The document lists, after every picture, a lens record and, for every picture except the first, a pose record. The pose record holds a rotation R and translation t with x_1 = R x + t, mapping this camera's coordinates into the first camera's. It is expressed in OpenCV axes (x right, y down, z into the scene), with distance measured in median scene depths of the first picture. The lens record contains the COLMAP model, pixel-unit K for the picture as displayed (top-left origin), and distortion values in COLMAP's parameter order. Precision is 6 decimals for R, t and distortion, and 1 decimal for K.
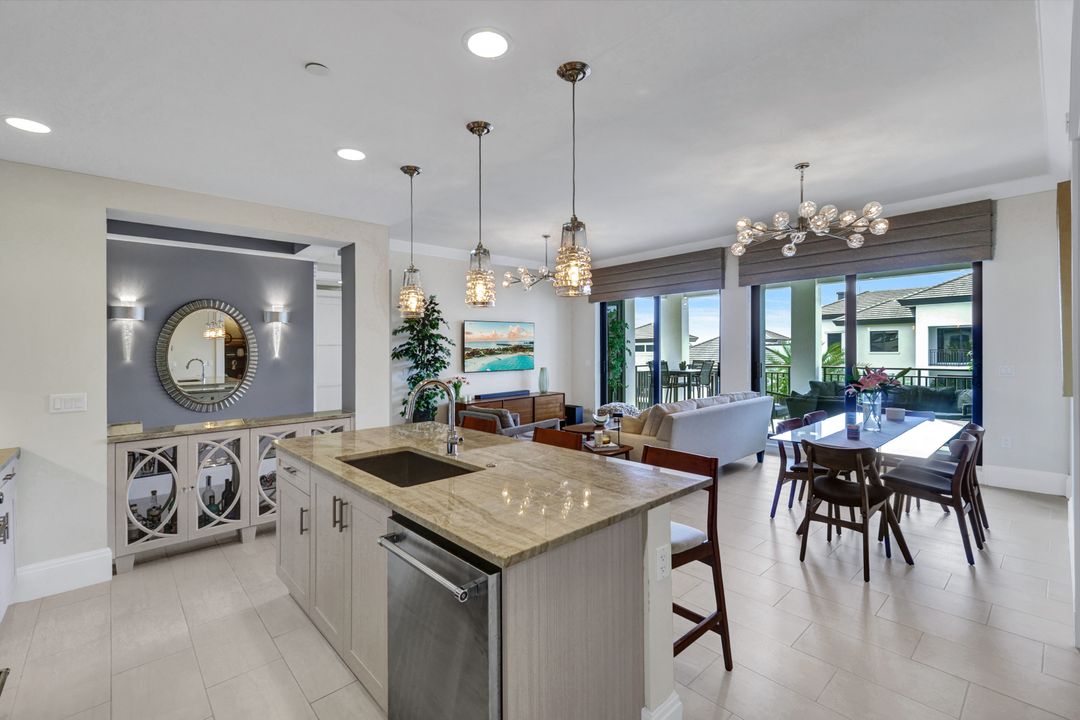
lens RADIAL K [[474.0, 0, 517.6], [0, 474.0, 348.6], [0, 0, 1]] dist [-0.000382, -0.000690]
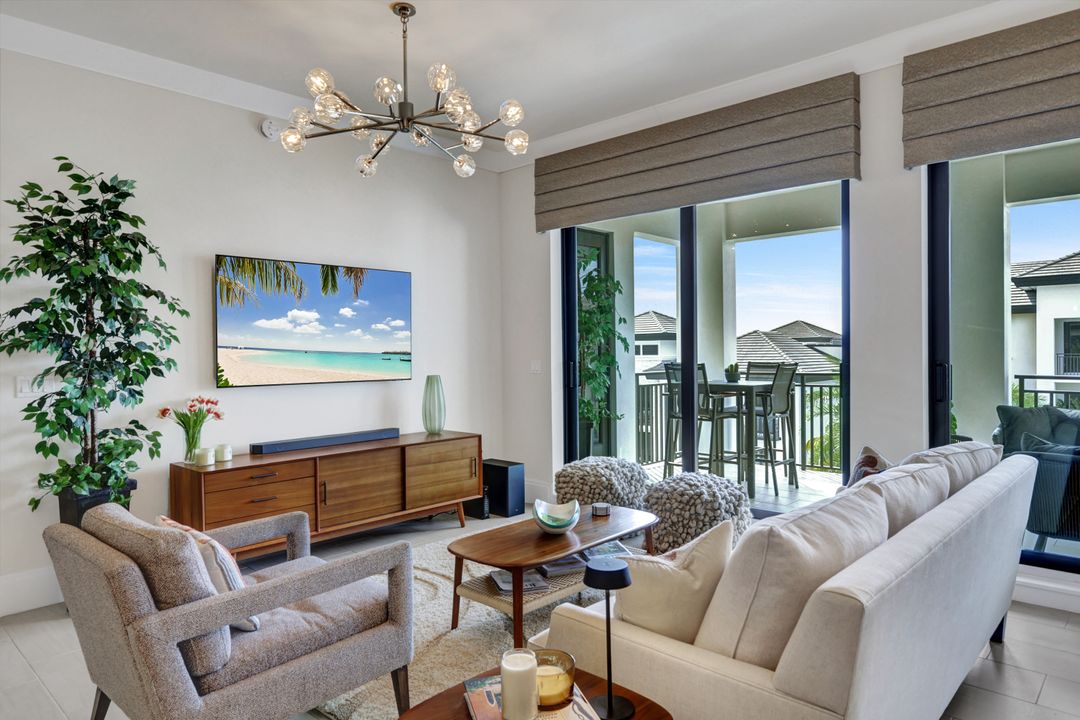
lens RADIAL K [[684.8, 0, 511.2], [0, 684.8, 360.8], [0, 0, 1]] dist [-0.006506, 0.000567]
pose [[0.996604, 0.003338, 0.082272, 0.076359], [-0.004350, 0.999917, 0.012125, 0.018514], [-0.082224, -0.012442, 0.996536, 0.372486]]
